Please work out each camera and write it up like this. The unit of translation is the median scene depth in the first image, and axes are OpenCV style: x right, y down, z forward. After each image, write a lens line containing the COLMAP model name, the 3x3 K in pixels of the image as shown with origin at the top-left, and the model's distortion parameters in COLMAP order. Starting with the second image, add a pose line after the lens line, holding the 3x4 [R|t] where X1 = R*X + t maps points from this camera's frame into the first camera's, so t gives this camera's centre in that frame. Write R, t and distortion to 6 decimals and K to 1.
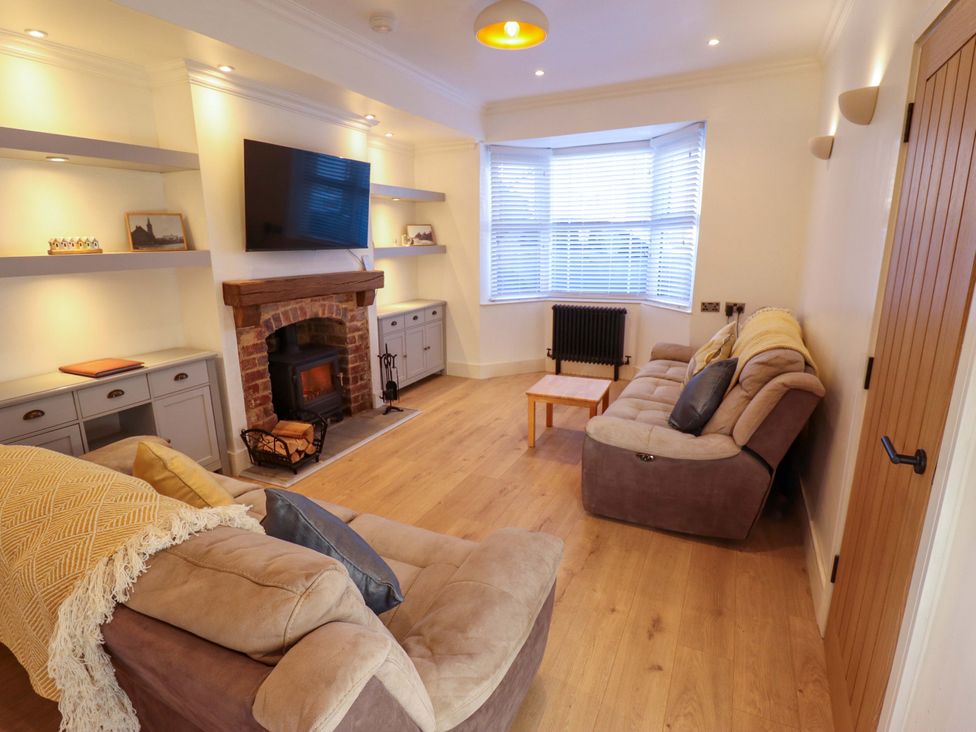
lens RADIAL K [[509.7, 0, 499.5], [0, 509.7, 359.2], [0, 0, 1]] dist [0.003553, -0.015756]
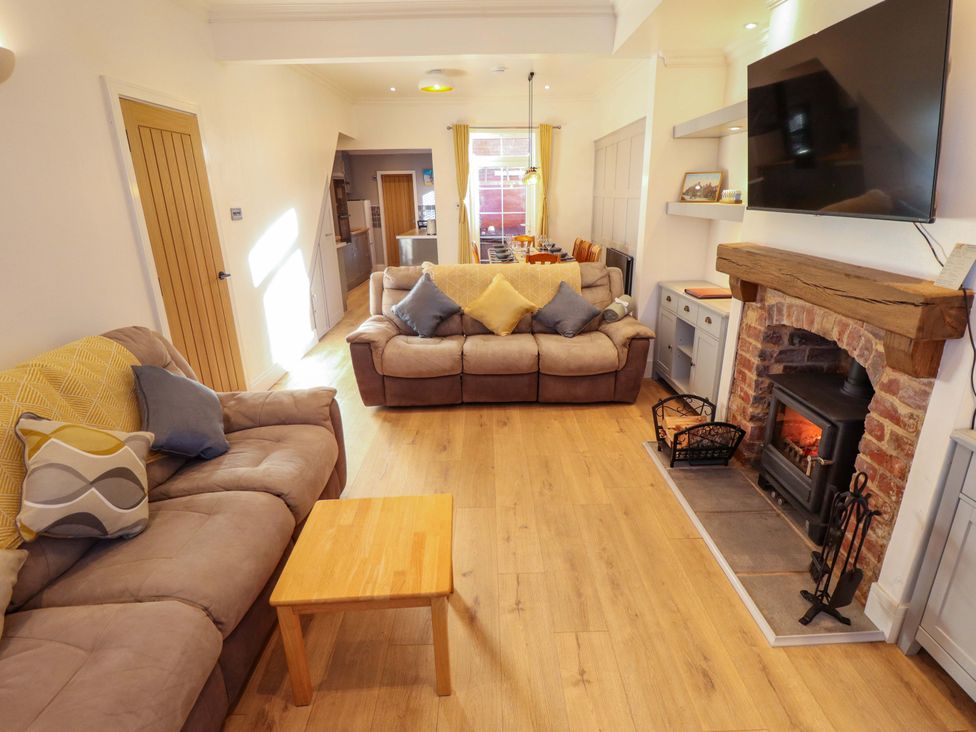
lens RADIAL K [[509.7, 0, 499.5], [0, 509.7, 359.2], [0, 0, 1]] dist [0.003553, -0.015756]
pose [[-0.894688, 0.160977, -0.416678, 0.185104], [-0.078968, 0.861116, 0.502239, -0.298201], [0.439657, 0.482251, -0.757718, 1.212984]]
